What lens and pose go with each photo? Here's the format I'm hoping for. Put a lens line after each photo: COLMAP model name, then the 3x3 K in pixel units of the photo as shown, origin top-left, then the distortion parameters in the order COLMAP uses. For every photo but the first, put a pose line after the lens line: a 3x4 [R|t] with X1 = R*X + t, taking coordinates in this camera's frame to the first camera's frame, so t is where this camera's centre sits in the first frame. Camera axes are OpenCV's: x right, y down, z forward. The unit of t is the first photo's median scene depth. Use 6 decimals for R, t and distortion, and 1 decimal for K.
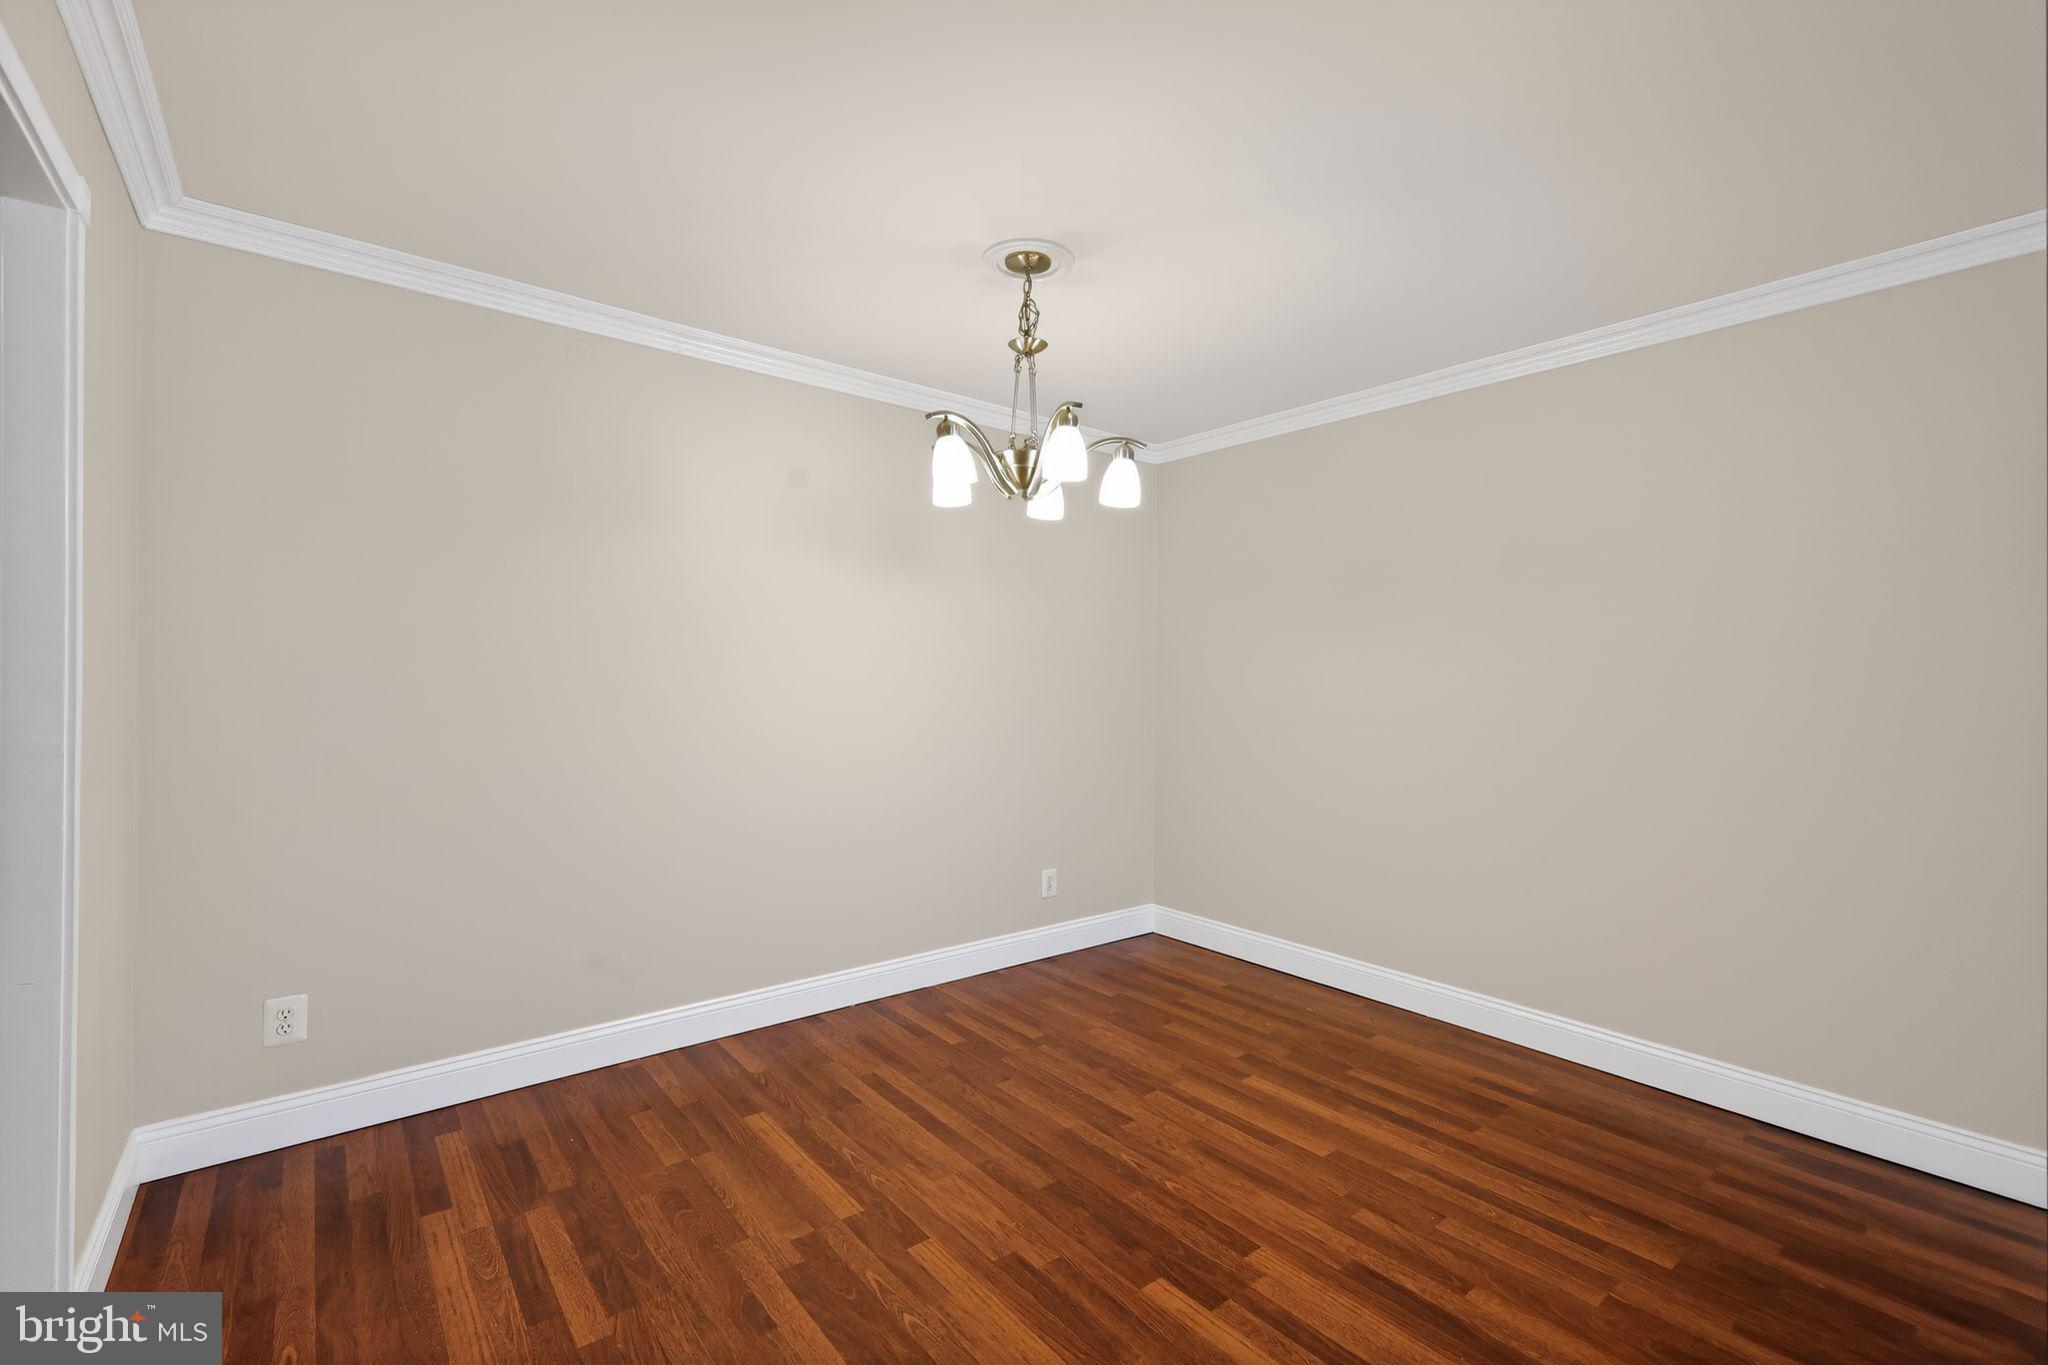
lens RADIAL K [[892.3, 0, 1034.4], [0, 892.3, 674.3], [0, 0, 1]] dist [0.004082, -0.001009]
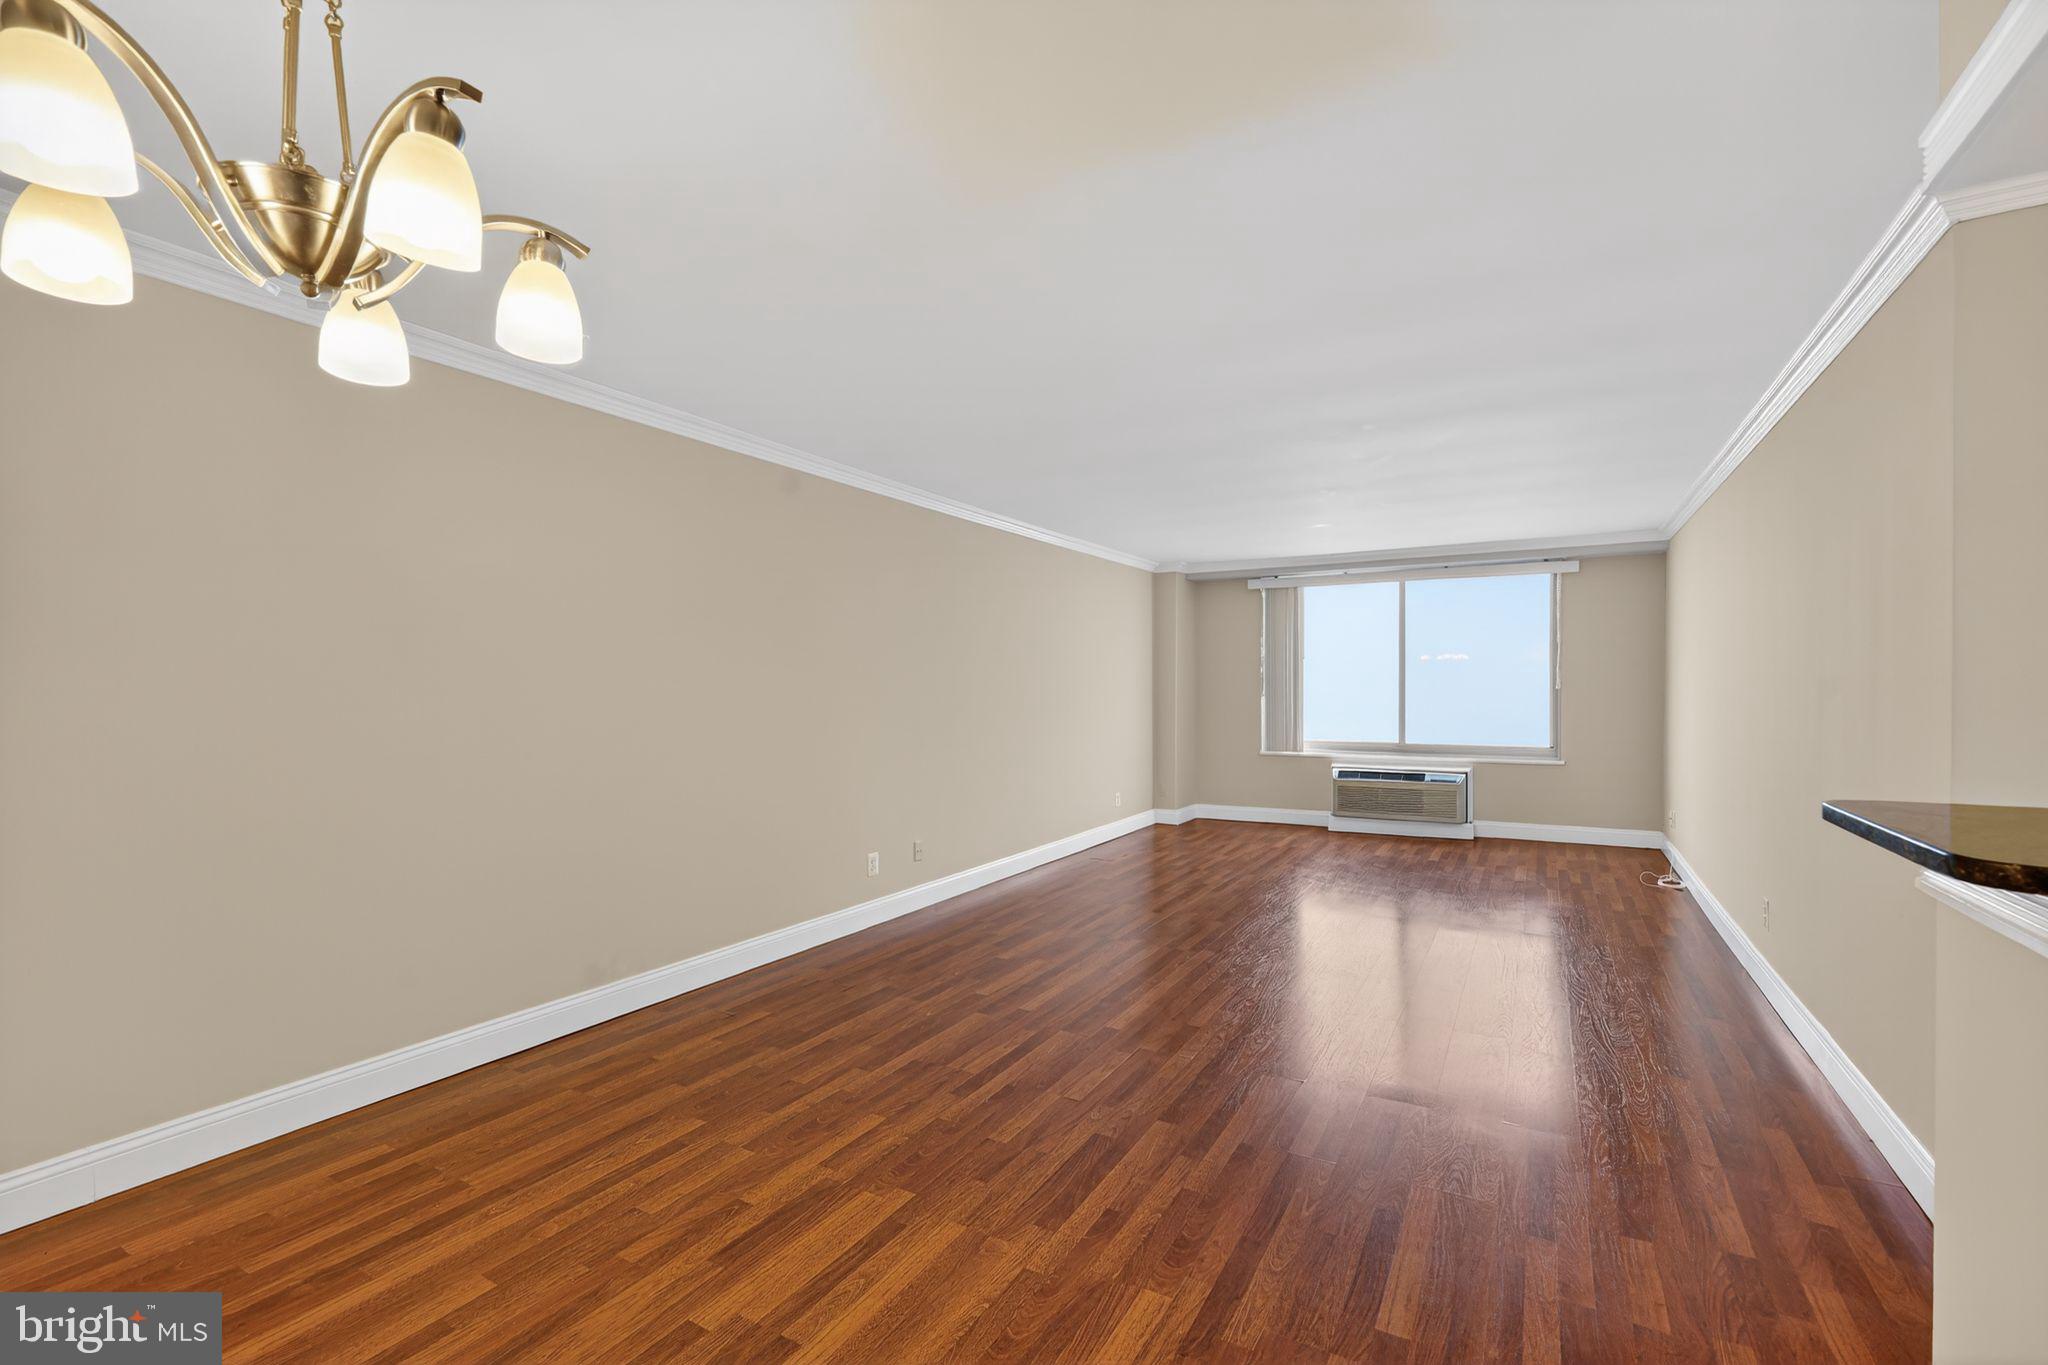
lens RADIAL K [[892.3, 0, 1012.9], [0, 892.3, 698.9], [0, 0, 1]] dist [0.004082, -0.001009]
pose [[-0.353914, -0.009999, 0.935225, -0.585967], [-0.004052, 0.999950, 0.009158, 0.006630], [-0.935269, -0.000548, -0.353936, 0.856206]]
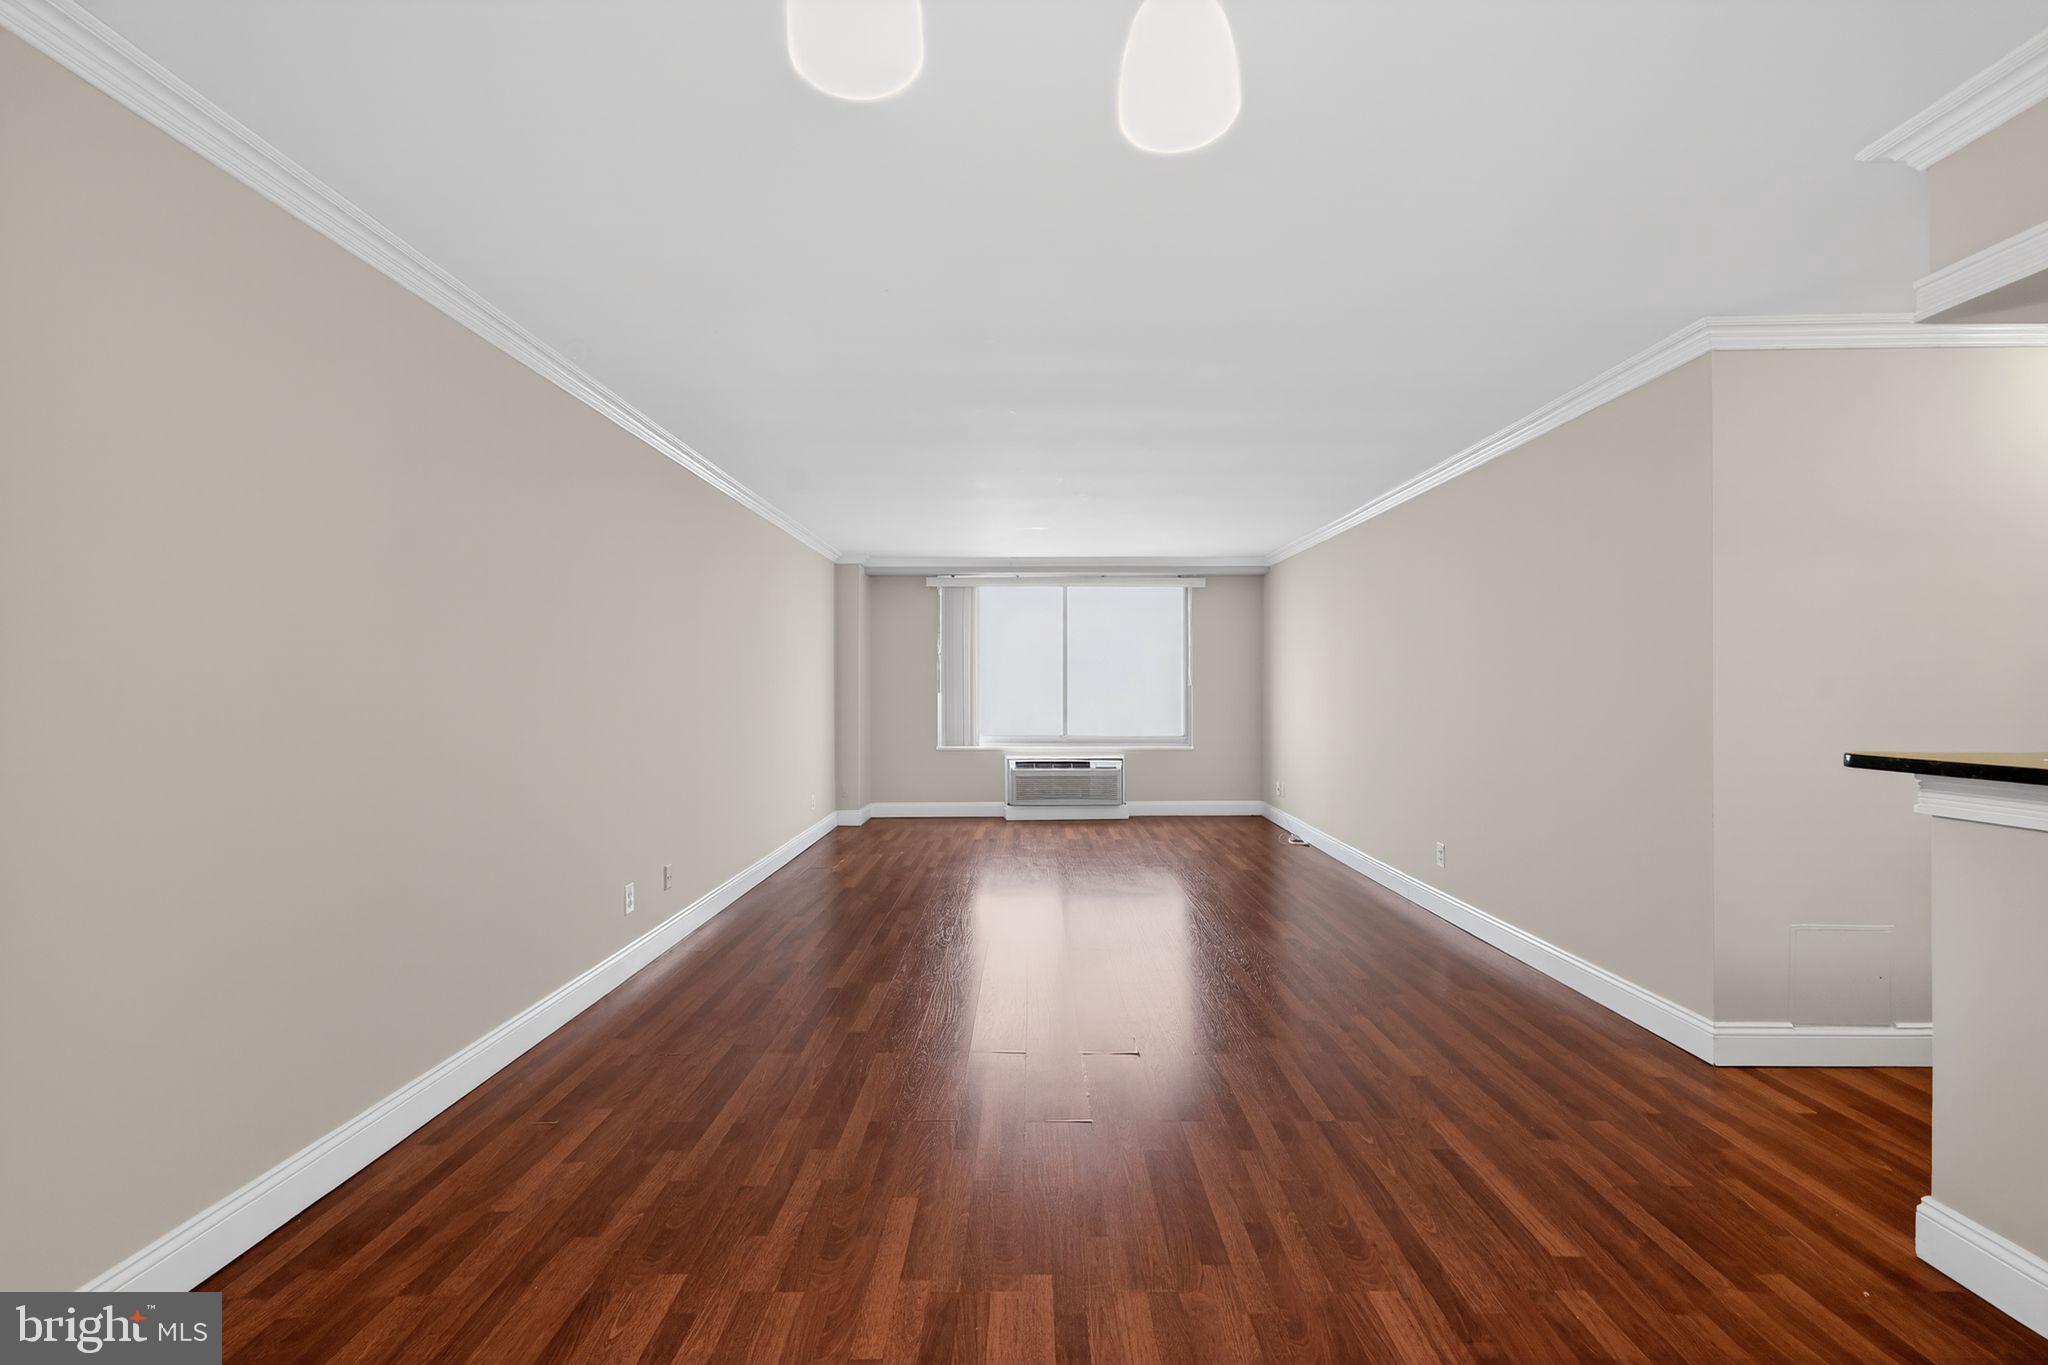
lens RADIAL K [[892.3, 0, 1017.6], [0, 892.3, 683.8], [0, 0, 1]] dist [0.004082, -0.001009]
pose [[-0.770358, 0.004367, 0.637597, -0.148446], [-0.003834, 0.999927, -0.011481, 0.030422], [-0.637600, -0.011289, -0.770285, 1.247255]]
